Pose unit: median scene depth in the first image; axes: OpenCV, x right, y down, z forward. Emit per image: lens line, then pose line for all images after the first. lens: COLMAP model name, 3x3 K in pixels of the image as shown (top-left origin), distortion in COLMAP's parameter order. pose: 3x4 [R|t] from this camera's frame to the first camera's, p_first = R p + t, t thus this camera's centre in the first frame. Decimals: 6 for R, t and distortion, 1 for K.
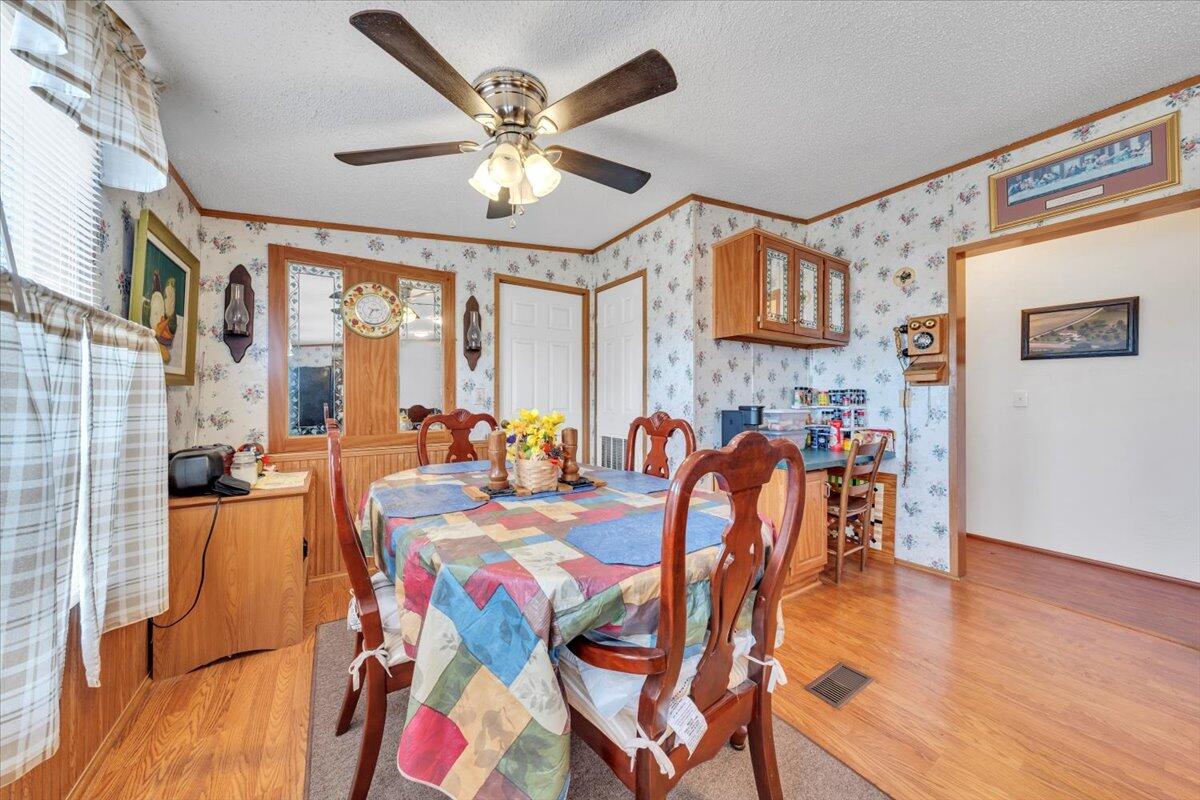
lens RADIAL K [[420.3, 0, 608.9], [0, 420.3, 400.8], [0, 0, 1]] dist [0.002598, -0.000083]
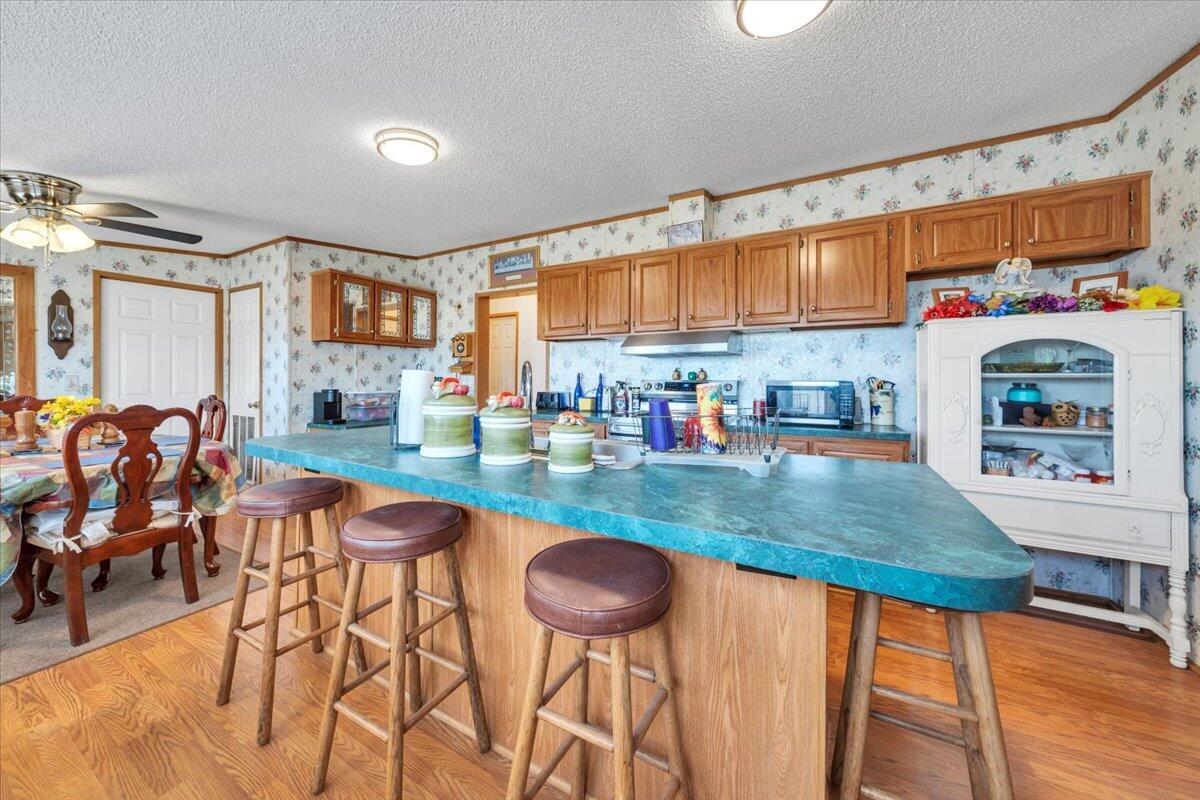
lens RADIAL K [[409.7, 0, 589.8], [0, 409.7, 381.5], [0, 0, 1]] dist [-0.000449, -0.000289]
pose [[0.885391, -0.004709, 0.464823, 0.421947], [0.004063, 0.999989, 0.002392, -0.012736], [-0.464829, -0.000230, 0.885400, -0.607499]]
